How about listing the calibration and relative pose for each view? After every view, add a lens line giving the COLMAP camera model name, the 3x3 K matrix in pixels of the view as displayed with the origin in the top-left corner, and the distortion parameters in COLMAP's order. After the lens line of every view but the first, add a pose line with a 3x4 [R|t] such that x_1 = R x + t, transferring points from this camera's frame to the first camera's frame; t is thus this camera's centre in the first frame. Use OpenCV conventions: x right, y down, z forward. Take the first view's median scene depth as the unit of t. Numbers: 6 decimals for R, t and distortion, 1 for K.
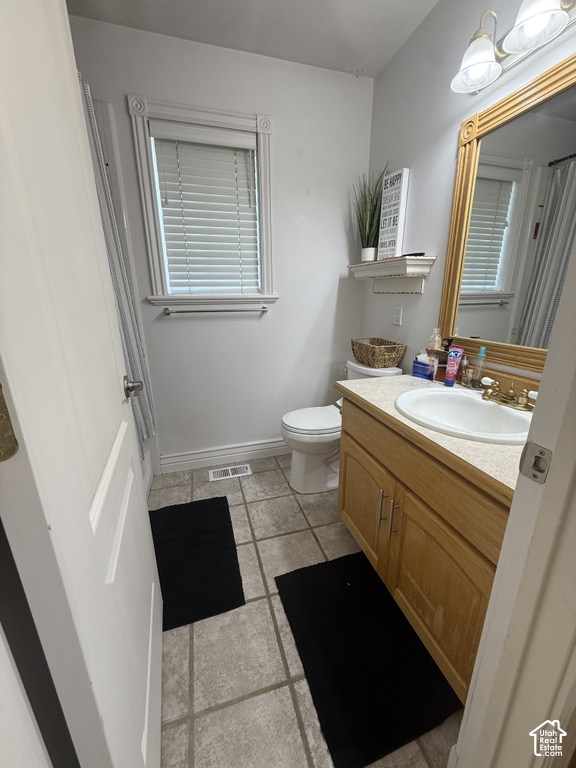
lens RADIAL K [[307.1, 0, 288.9], [0, 307.1, 383.8], [0, 0, 1]] dist [-0.000171, -0.000145]
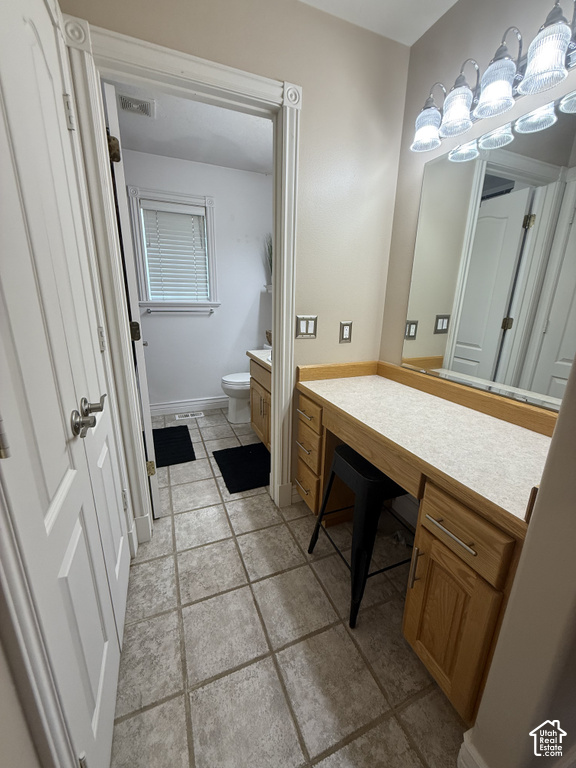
lens RADIAL K [[307.1, 0, 288.1], [0, 307.1, 383.2], [0, 0, 1]] dist [-0.000171, -0.000145]
pose [[0.994070, -0.001594, 0.108732, 0.153872], [0.002654, 0.999950, -0.009604, 0.162228], [-0.108711, 0.009836, 0.994025, -0.681238]]
